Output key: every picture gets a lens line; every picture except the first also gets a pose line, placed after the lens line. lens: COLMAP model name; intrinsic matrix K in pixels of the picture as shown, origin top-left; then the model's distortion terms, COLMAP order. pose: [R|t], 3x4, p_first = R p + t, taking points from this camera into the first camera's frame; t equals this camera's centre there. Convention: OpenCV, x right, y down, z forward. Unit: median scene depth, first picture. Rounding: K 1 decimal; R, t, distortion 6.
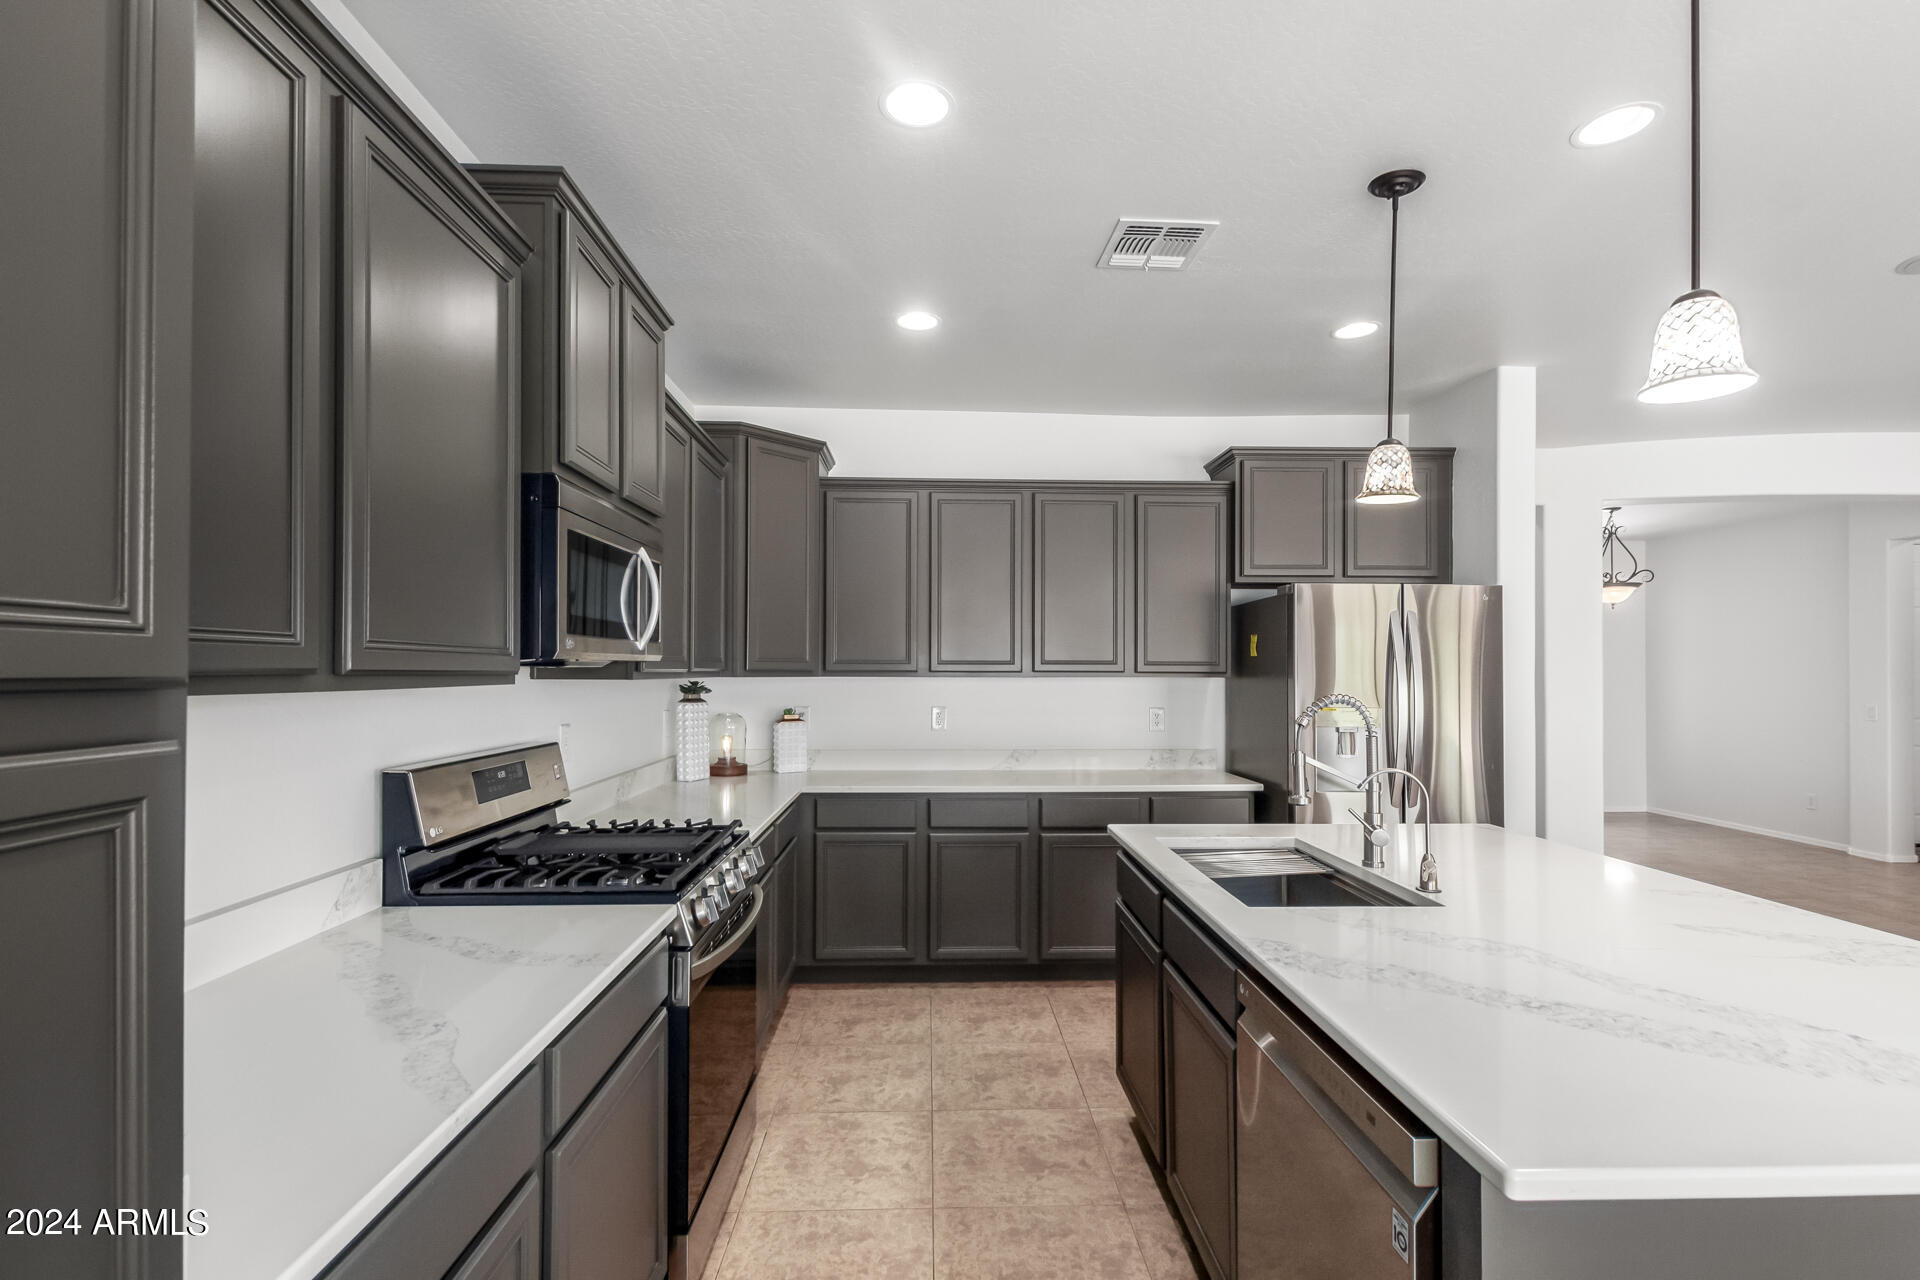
lens RADIAL K [[881.1, 0, 965.8], [0, 881.1, 655.4], [0, 0, 1]] dist [0.008073, -0.000807]
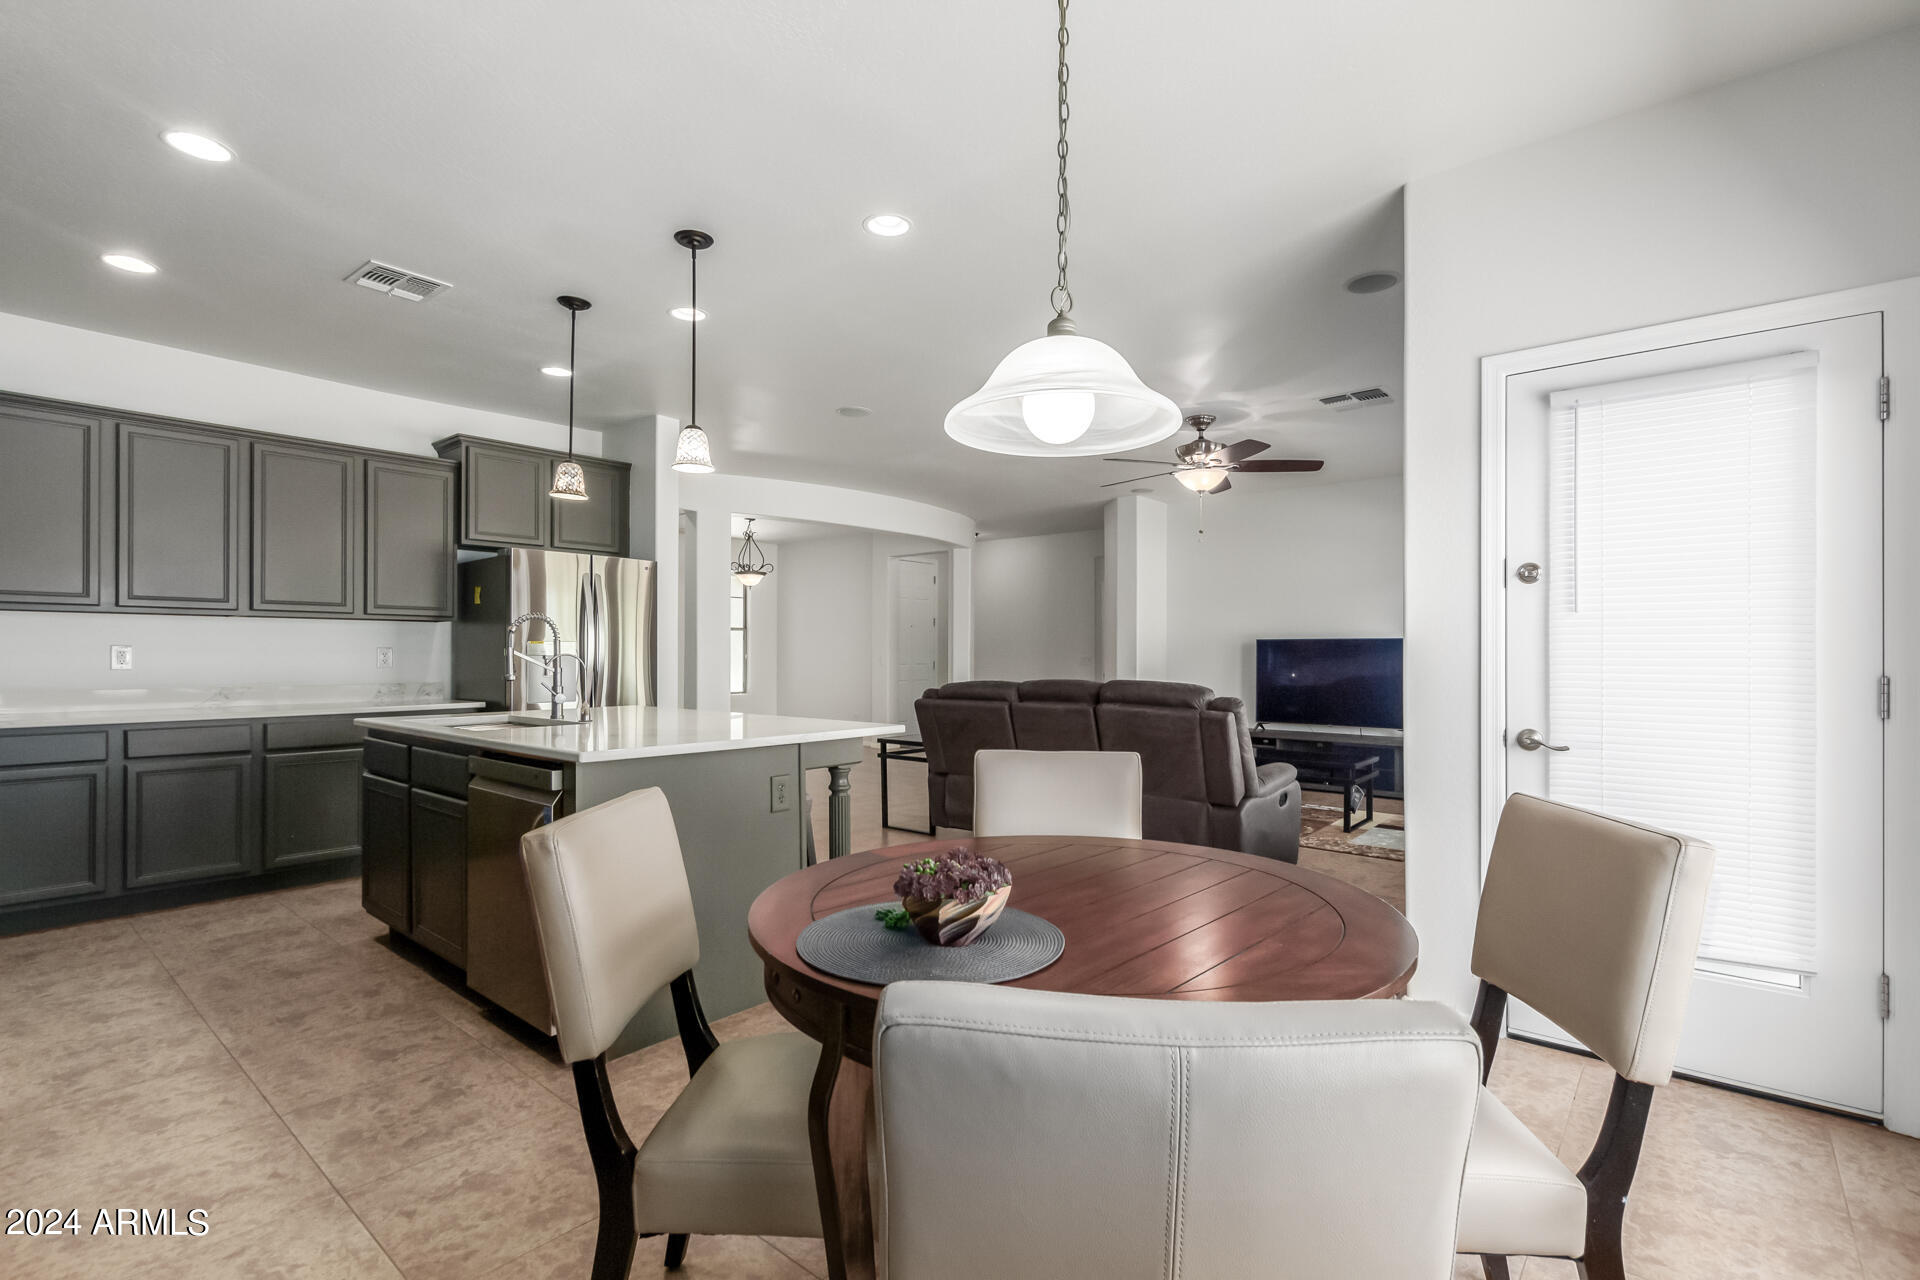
lens RADIAL K [[881.1, 0, 965.8], [0, 881.1, 655.4], [0, 0, 1]] dist [0.008073, -0.000807]
pose [[0.679720, -0.002096, 0.733469, -0.126256], [-0.012515, 0.999817, 0.014455, 0.048063], [-0.733365, -0.019005, 0.679570, -0.374311]]
